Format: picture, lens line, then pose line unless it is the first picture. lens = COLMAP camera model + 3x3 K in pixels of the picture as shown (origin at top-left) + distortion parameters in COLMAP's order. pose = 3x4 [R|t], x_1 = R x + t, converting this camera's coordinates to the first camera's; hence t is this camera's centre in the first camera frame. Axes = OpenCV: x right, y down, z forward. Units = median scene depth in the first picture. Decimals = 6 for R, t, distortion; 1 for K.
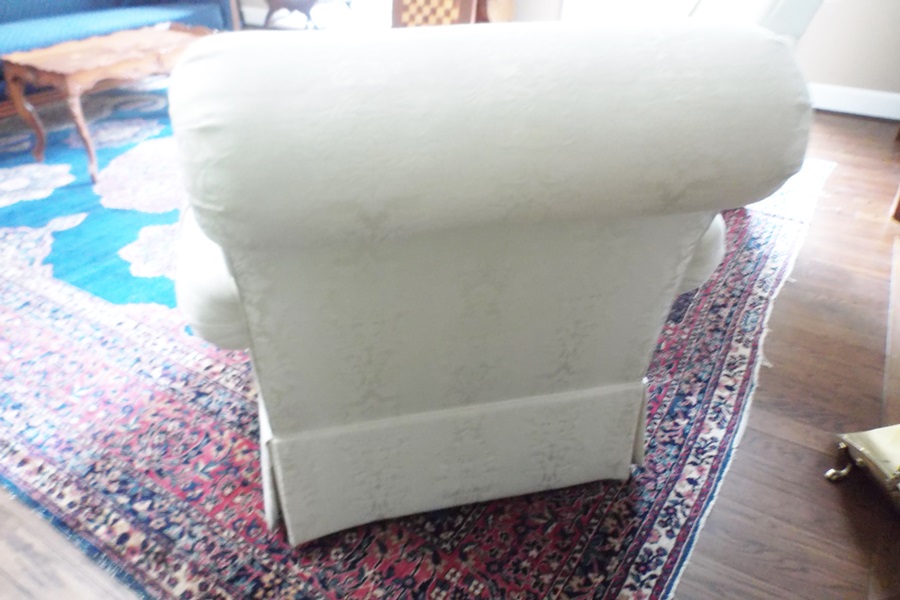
lens RADIAL K [[679.9, 0, 459.6], [0, 679.9, 300.0], [0, 0, 1]] dist [-0.022930, 0.004980]
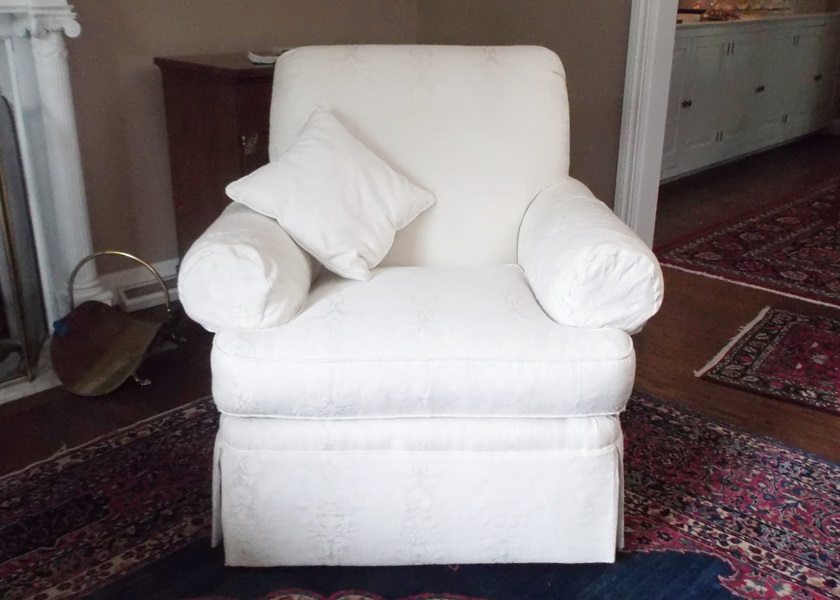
lens RADIAL K [[821.1, 0, 421.8], [0, 821.1, 297.7], [0, 0, 1]] dist [-0.002069, 0.000000]
pose [[-0.974776, -0.096325, 0.201328, -0.323260], [0.103422, 0.604417, 0.789926, -1.171025], [-0.197776, 0.790823, -0.579209, 1.848399]]
